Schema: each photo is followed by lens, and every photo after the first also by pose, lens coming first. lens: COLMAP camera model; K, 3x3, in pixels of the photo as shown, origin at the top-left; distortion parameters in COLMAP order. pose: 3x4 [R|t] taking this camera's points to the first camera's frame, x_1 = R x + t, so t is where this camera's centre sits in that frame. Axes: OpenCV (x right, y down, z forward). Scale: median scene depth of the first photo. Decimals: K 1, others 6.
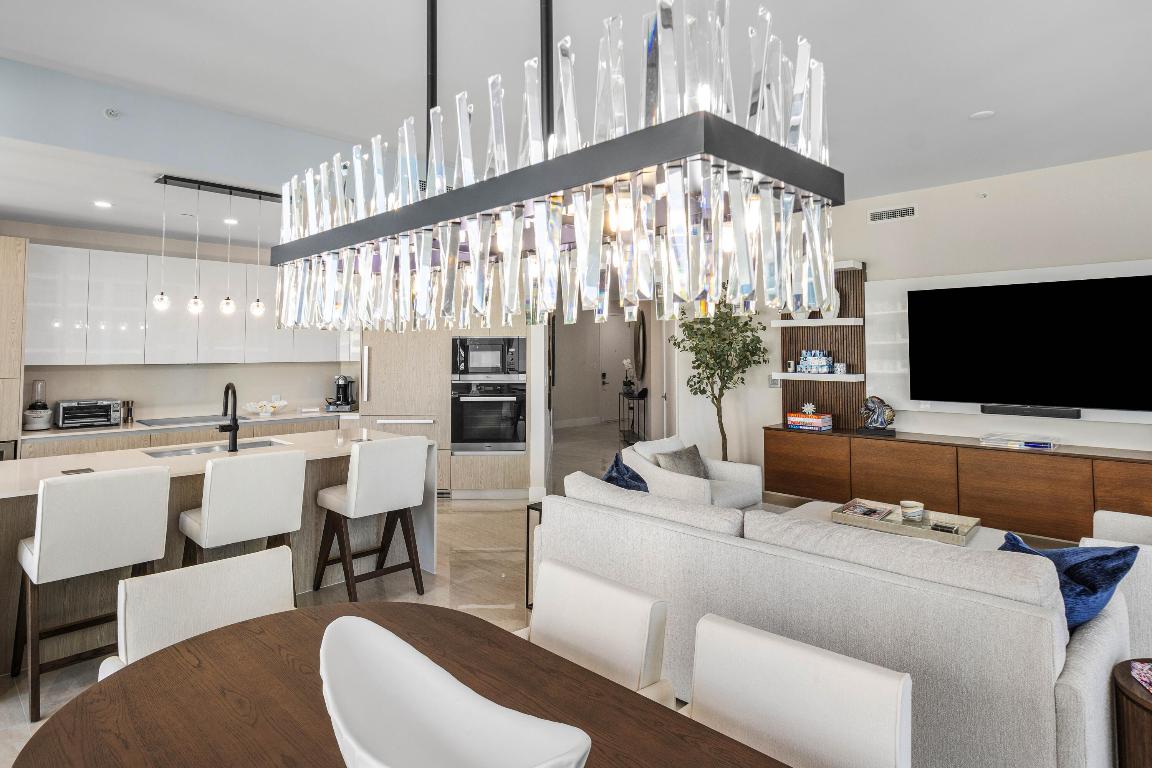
lens RADIAL K [[619.2, 0, 573.6], [0, 619.2, 333.0], [0, 0, 1]] dist [0.002639, 0.000610]
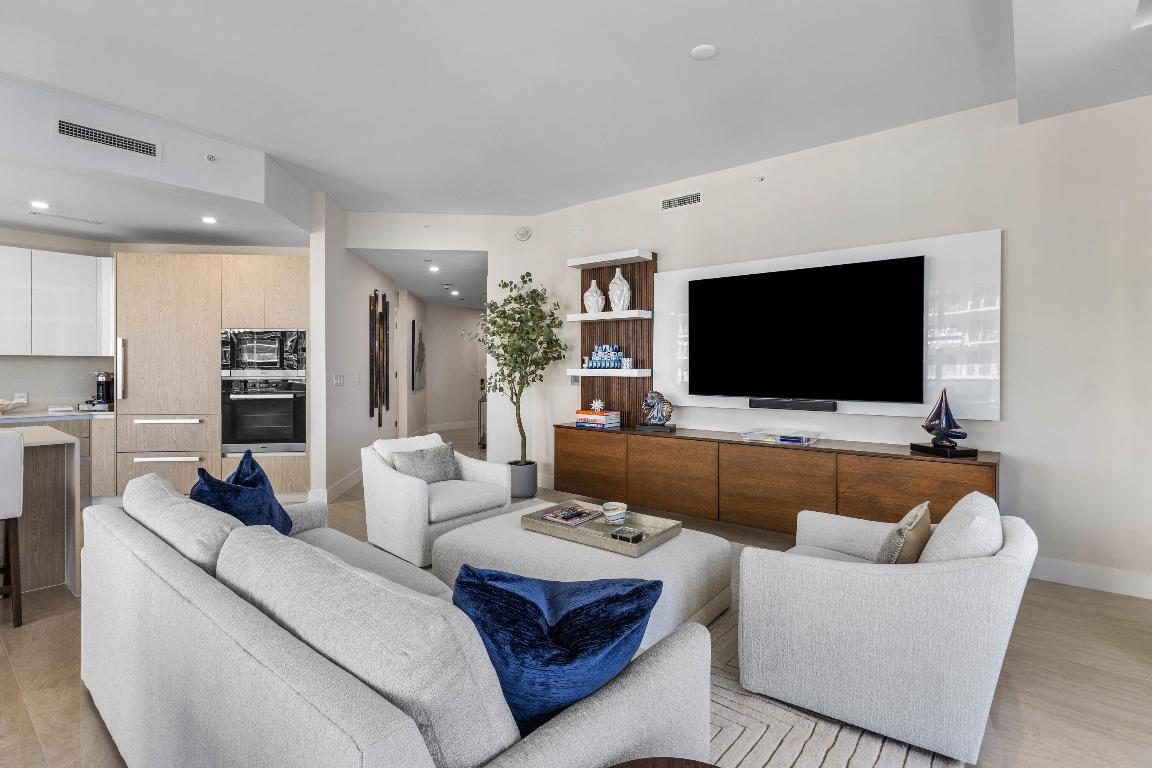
lens RADIAL K [[548.6, 0, 573.2], [0, 548.6, 376.7], [0, 0, 1]] dist [-0.002721, -0.000485]
pose [[0.996140, 0.002368, 0.087750, 0.270986], [-0.006565, 0.998846, 0.047571, 0.037785], [-0.087536, -0.047964, 0.995006, 0.160712]]
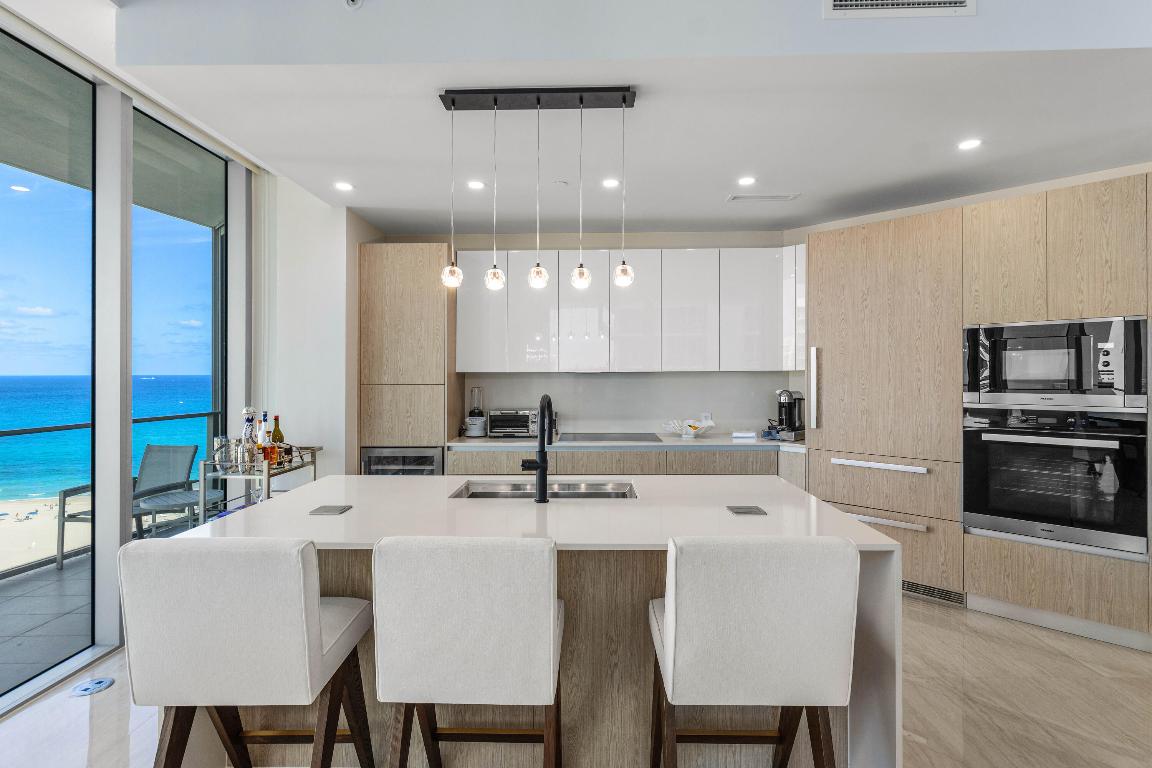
lens RADIAL K [[574.2, 0, 575.5], [0, 574.2, 374.5], [0, 0, 1]] dist [-0.000749, -0.000123]
pose [[0.683480, 0.000764, -0.729968, -0.060547], [0.027395, 0.999268, 0.026696, 0.029507], [0.729455, -0.038243, 0.682959, 0.414030]]
